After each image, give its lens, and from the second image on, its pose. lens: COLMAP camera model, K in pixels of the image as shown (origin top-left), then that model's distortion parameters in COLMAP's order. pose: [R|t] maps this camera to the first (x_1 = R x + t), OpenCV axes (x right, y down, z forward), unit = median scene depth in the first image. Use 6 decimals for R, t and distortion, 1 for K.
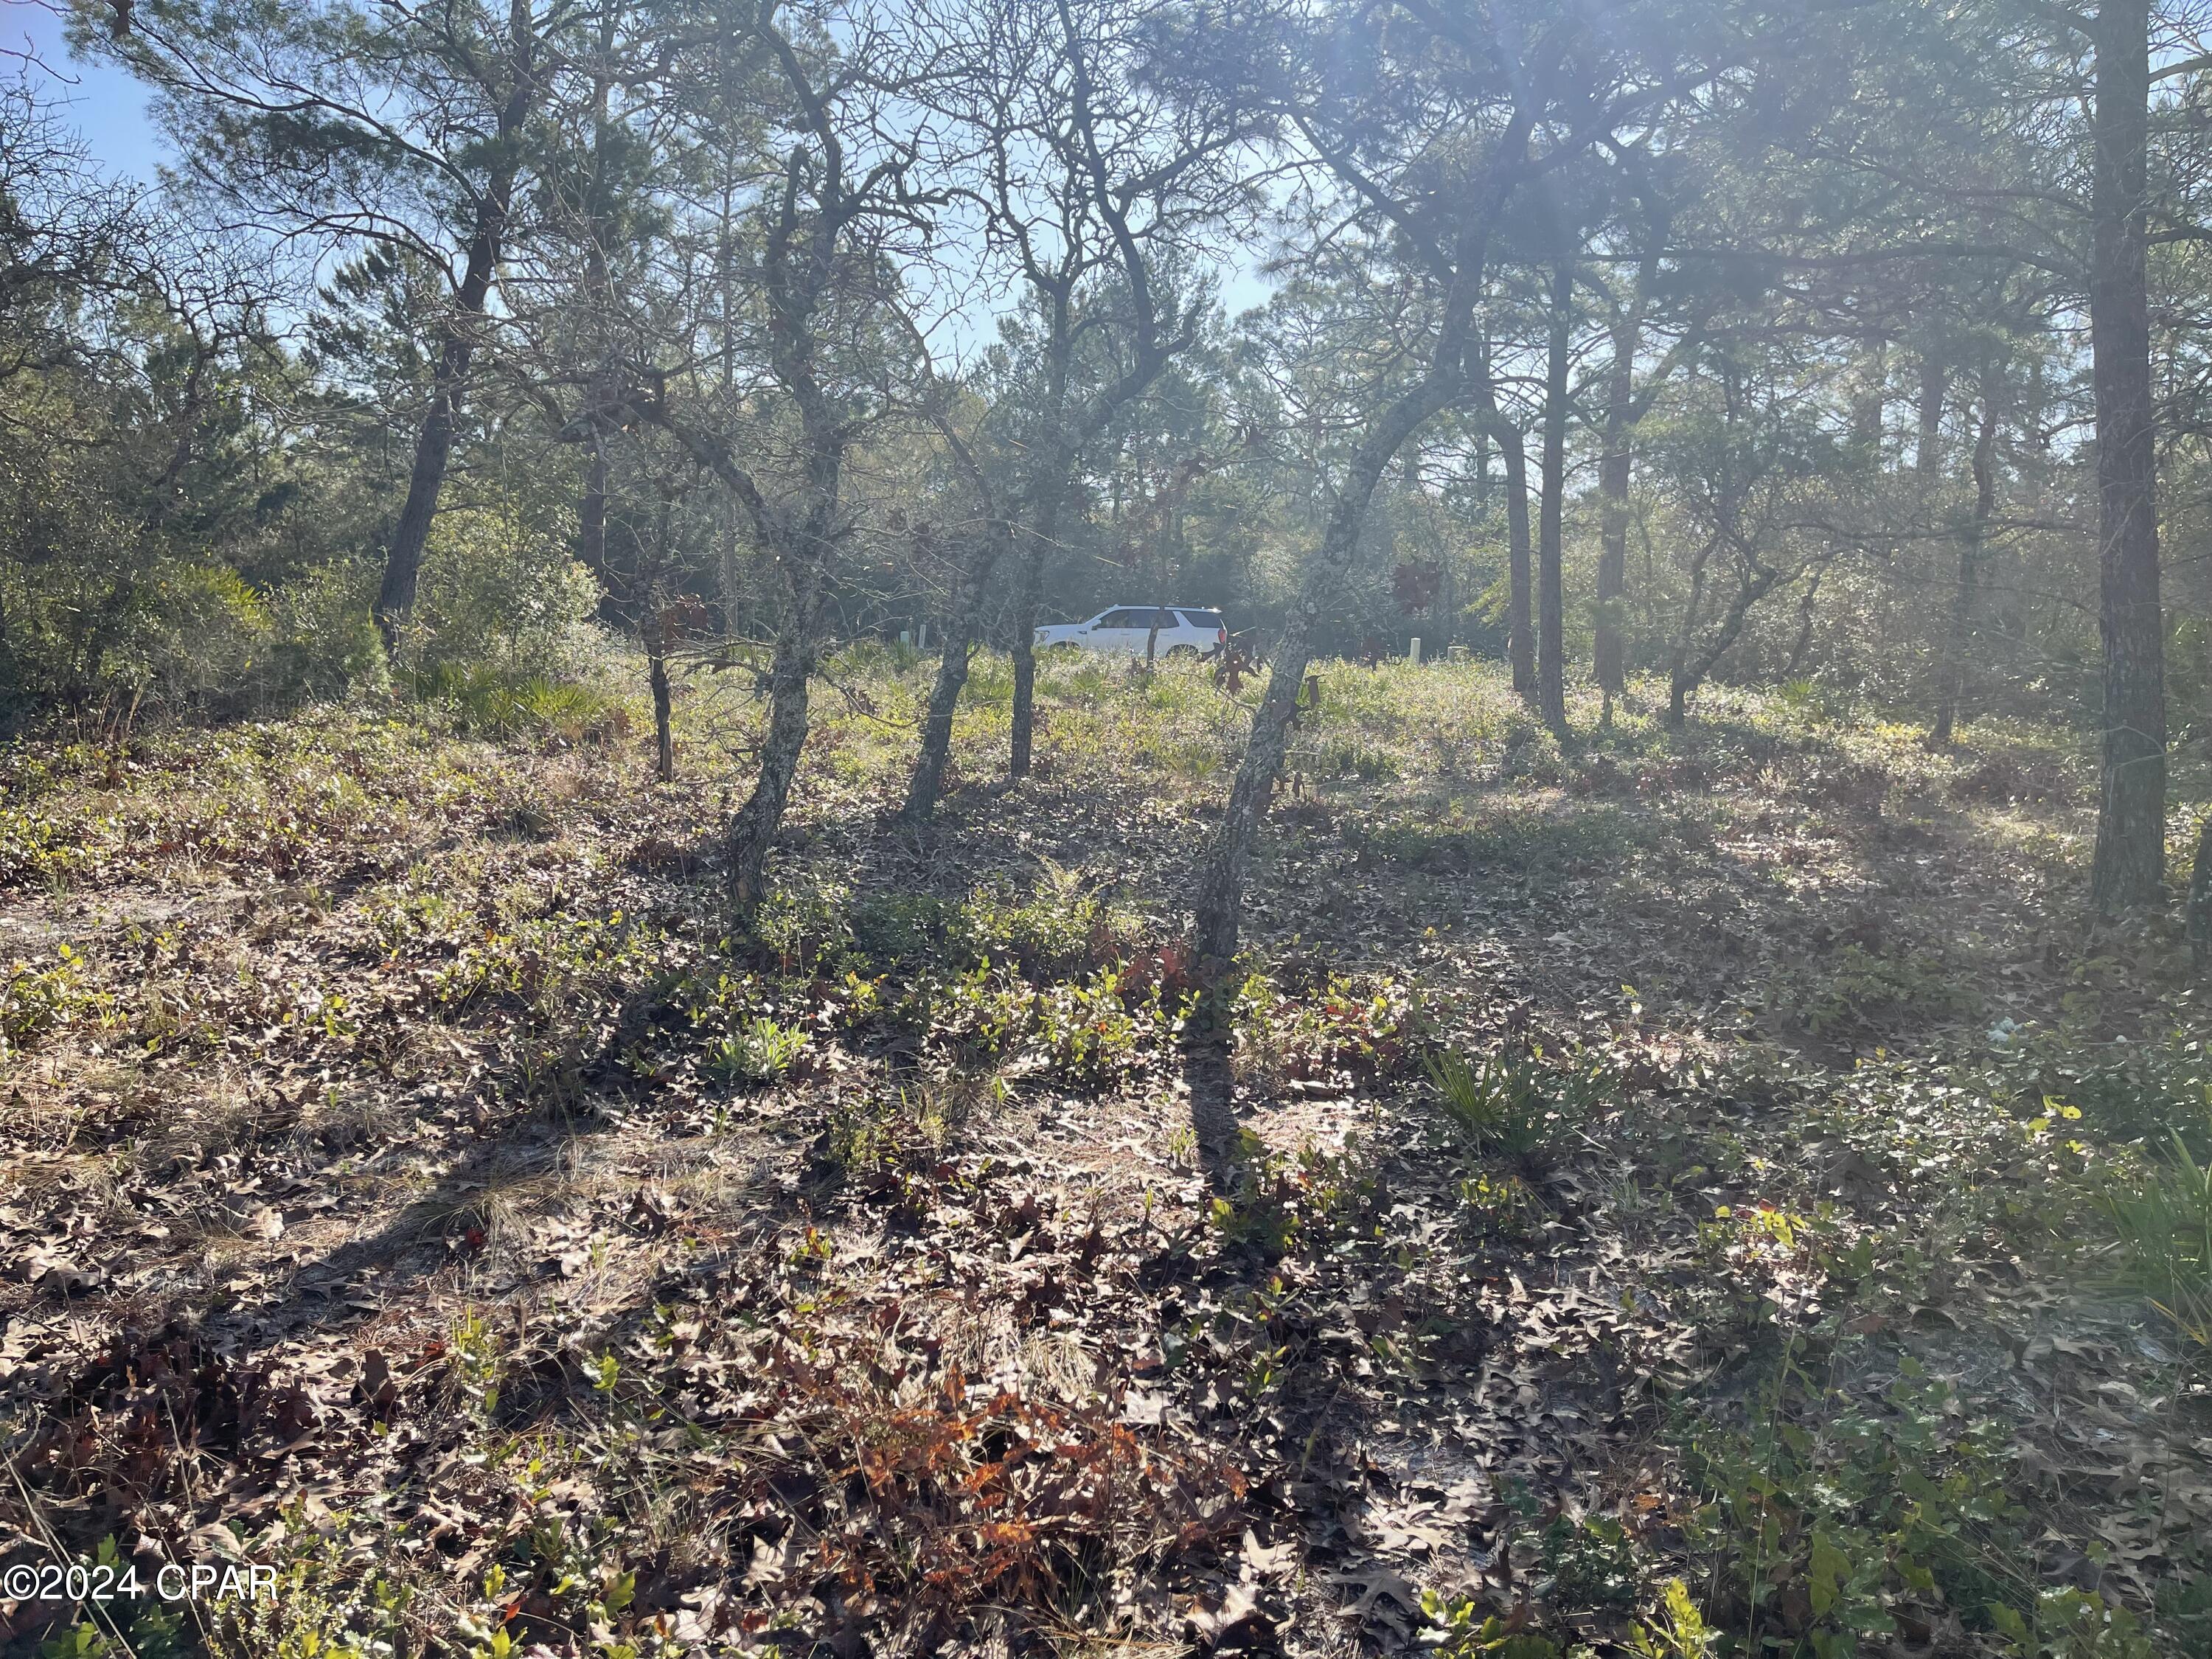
lens RADIAL K [[1682.4, 0, 1091.1], [0, 1682.4, 833.0], [0, 0, 1]] dist [0.063446, -0.075606]
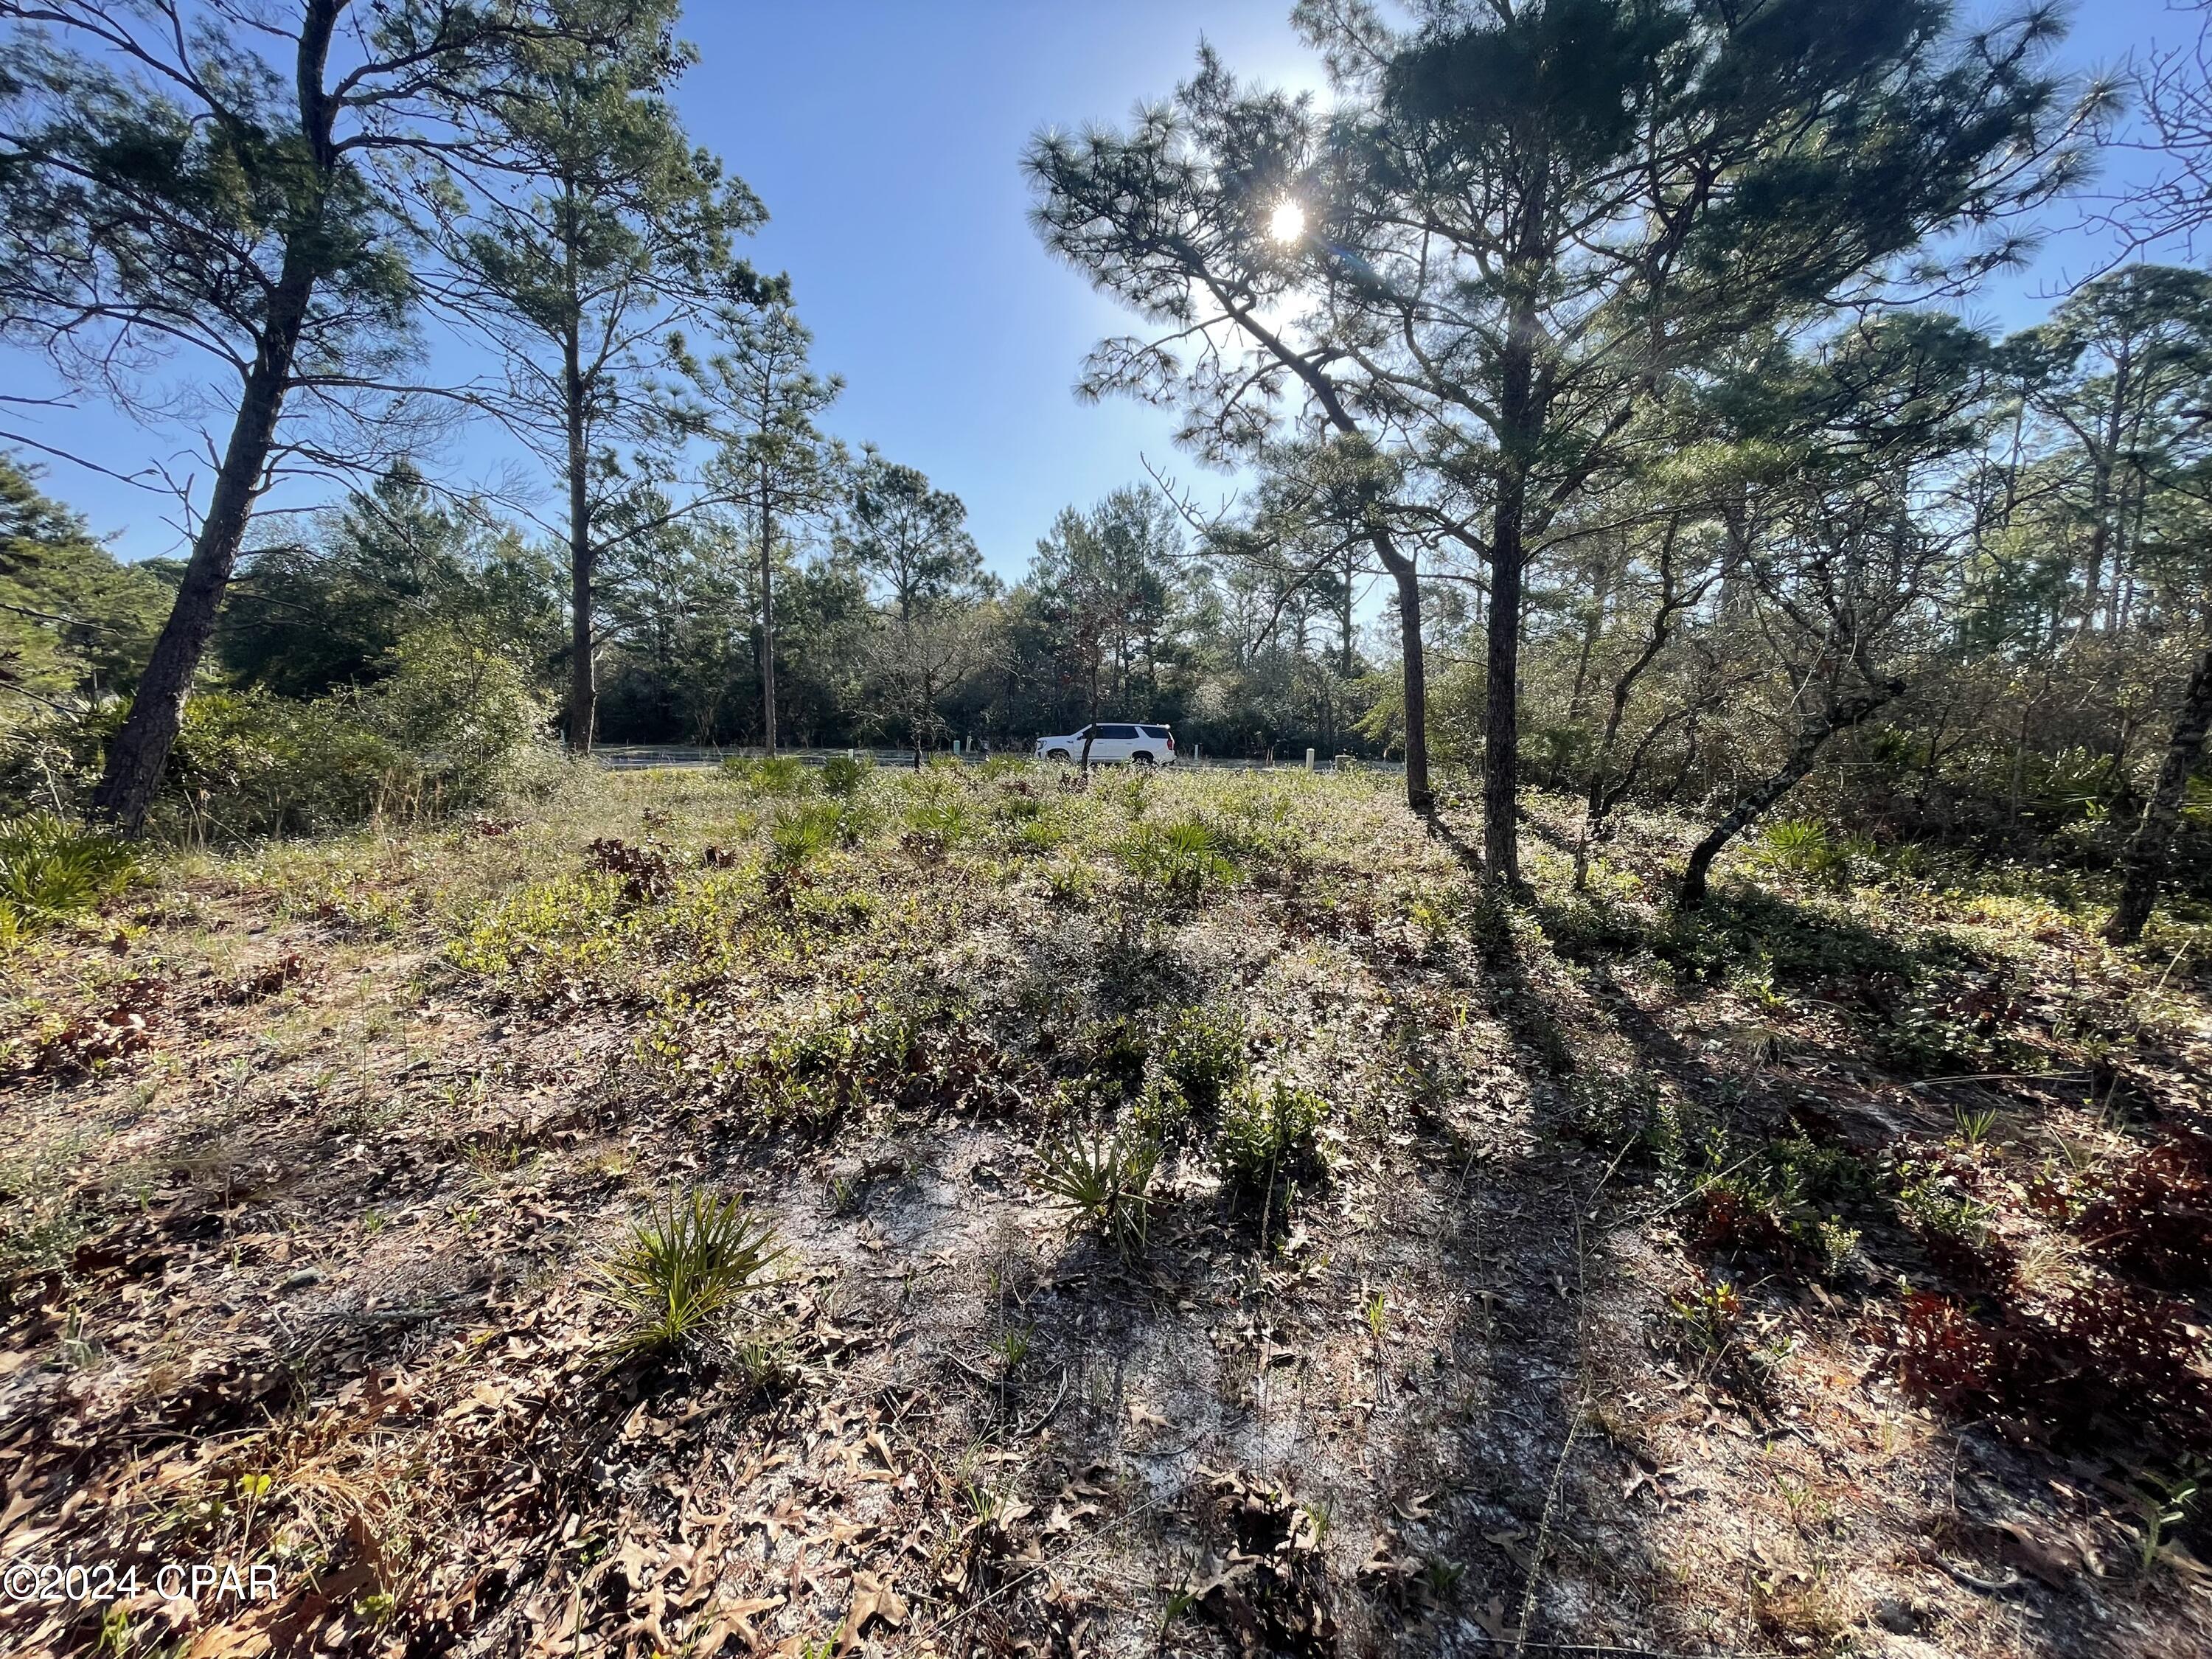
lens RADIAL K [[893.7, 0, 1087.2], [0, 893.7, 824.9], [0, 0, 1]] dist [-0.002619, -0.000852]
pose [[0.999119, 0.003809, -0.041796, 0.066871], [-0.004546, 0.999836, -0.017557, -0.057700], [0.041722, 0.017731, 0.998972, 0.398590]]
